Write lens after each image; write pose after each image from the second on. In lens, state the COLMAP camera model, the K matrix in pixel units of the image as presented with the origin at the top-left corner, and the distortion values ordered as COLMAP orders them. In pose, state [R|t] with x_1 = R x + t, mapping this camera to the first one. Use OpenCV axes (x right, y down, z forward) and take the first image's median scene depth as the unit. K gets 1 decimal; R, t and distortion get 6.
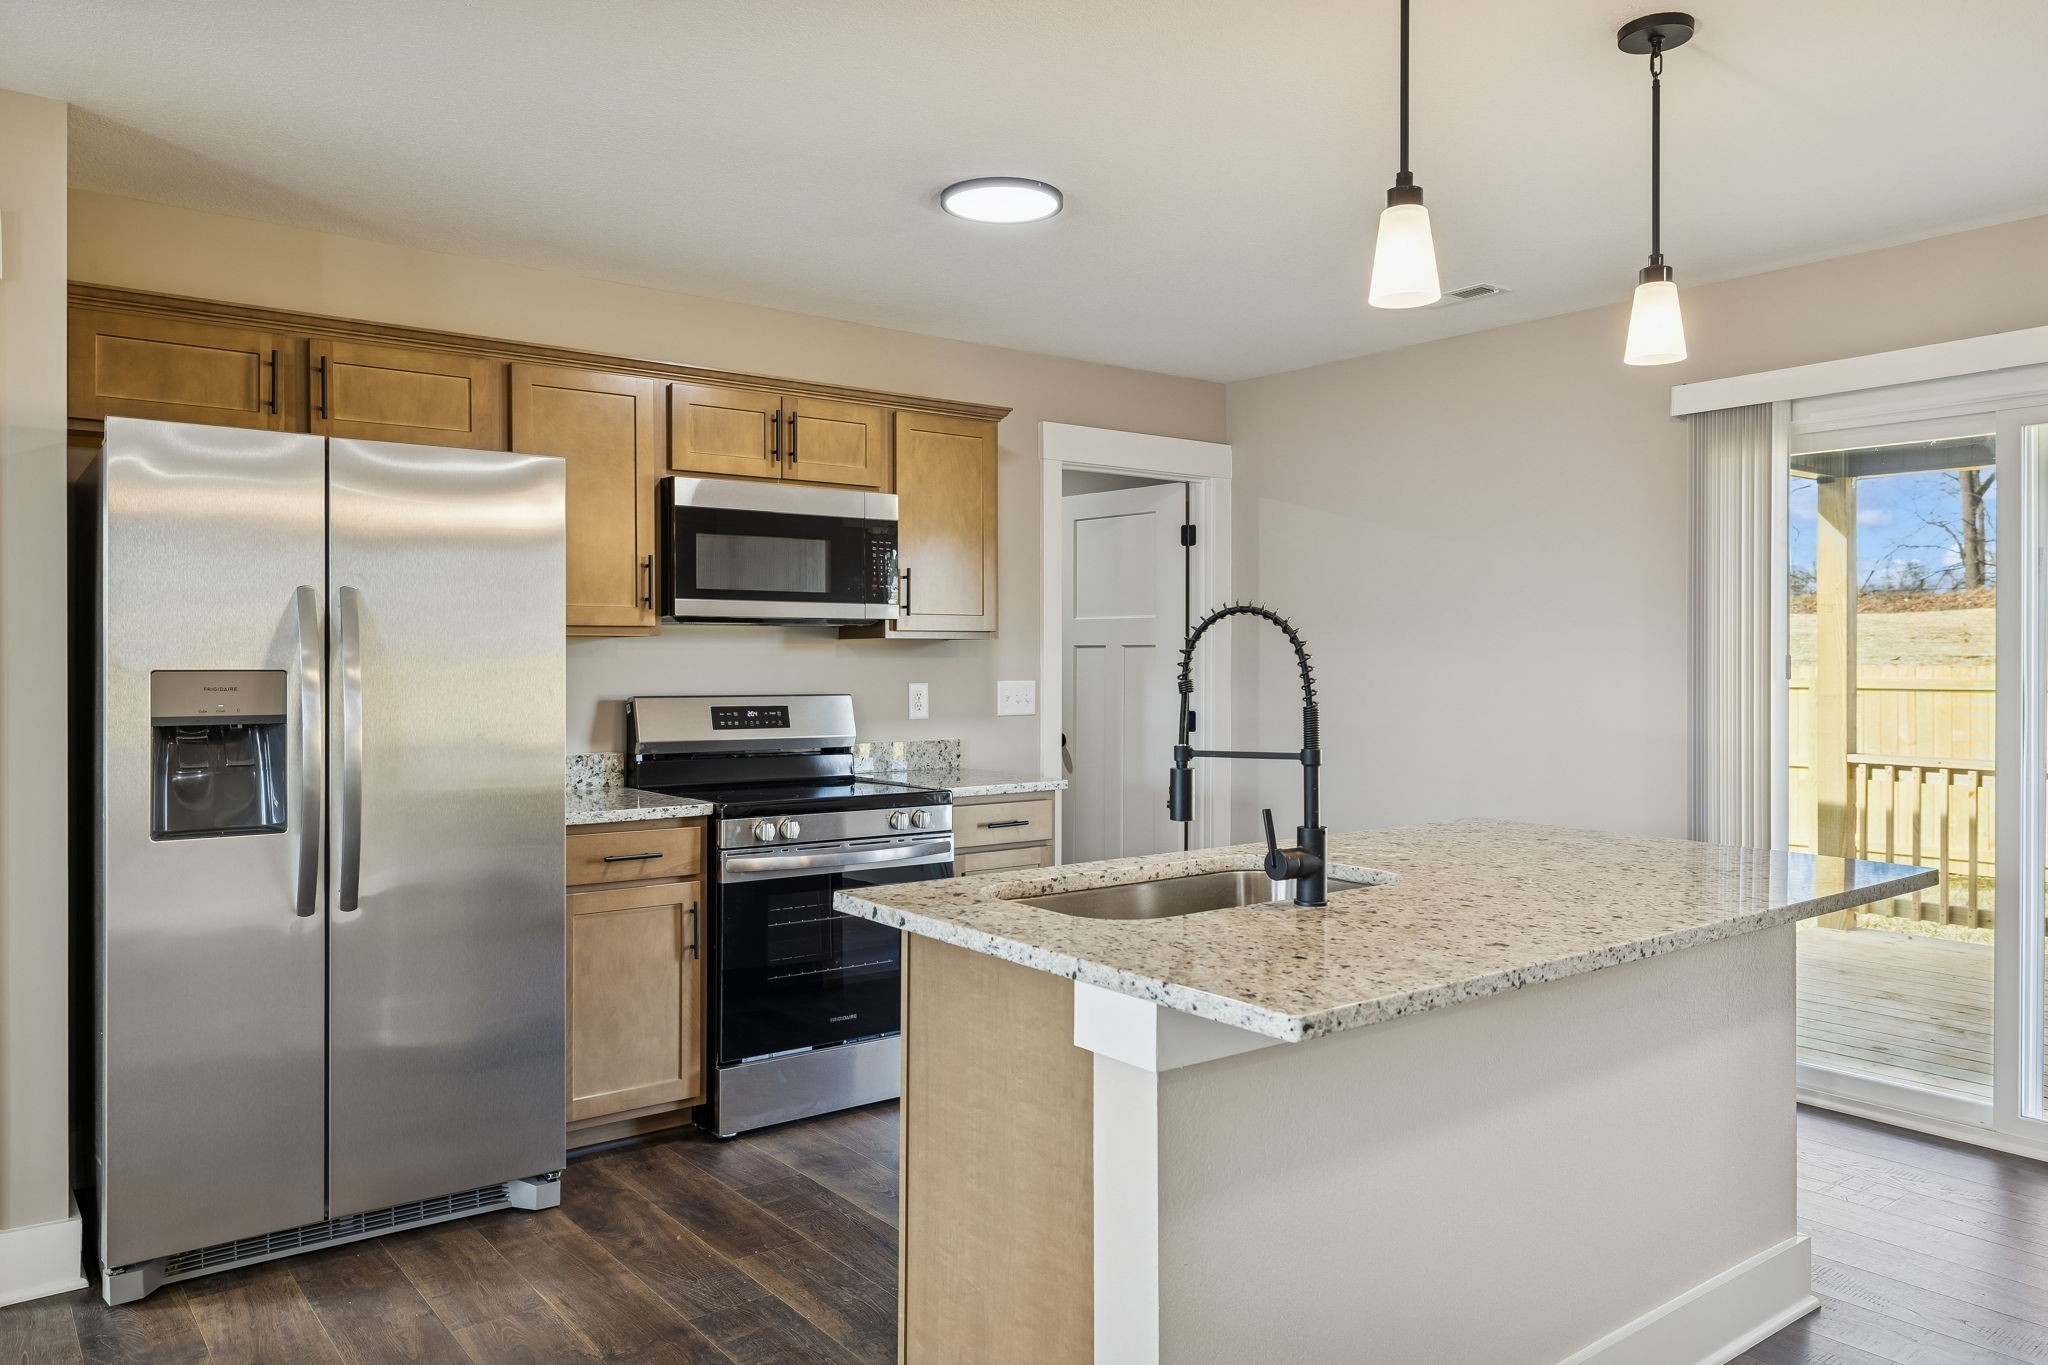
lens RADIAL K [[1414.2, 0, 1023.3], [0, 1414.2, 660.9], [0, 0, 1]] dist [0.001375, -0.001981]
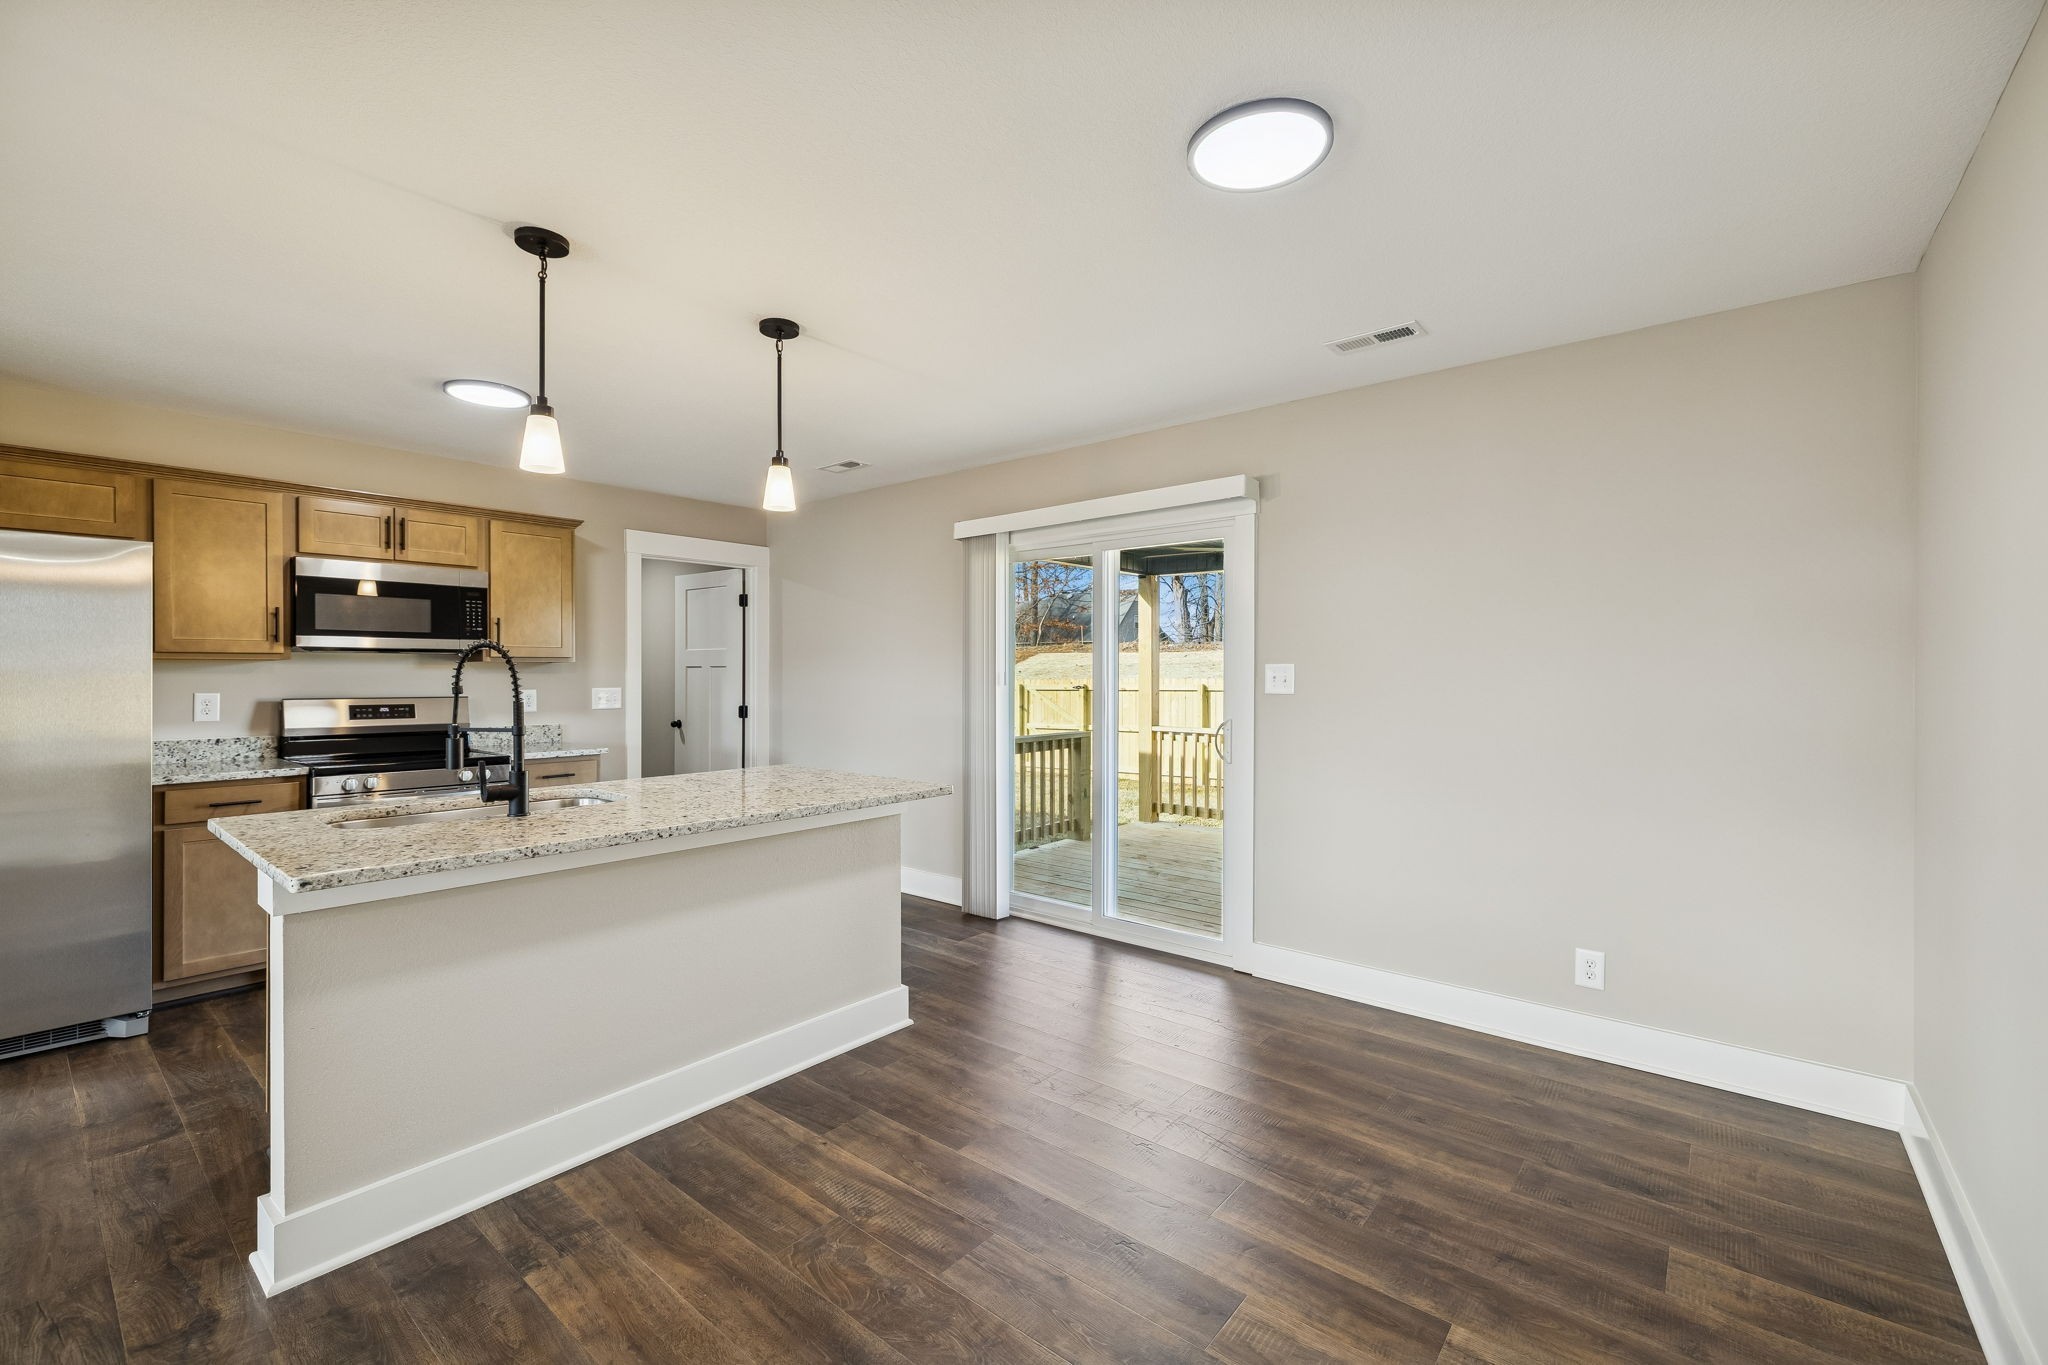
lens RADIAL K [[856.7, 0, 1025.9], [0, 856.7, 673.8], [0, 0, 1]] dist [0.000126, -0.000295]
pose [[0.976428, -0.000576, 0.215844, 0.322862], [0.001198, 0.999995, -0.002751, 0.001472], [-0.215842, 0.002945, 0.976424, -0.085878]]
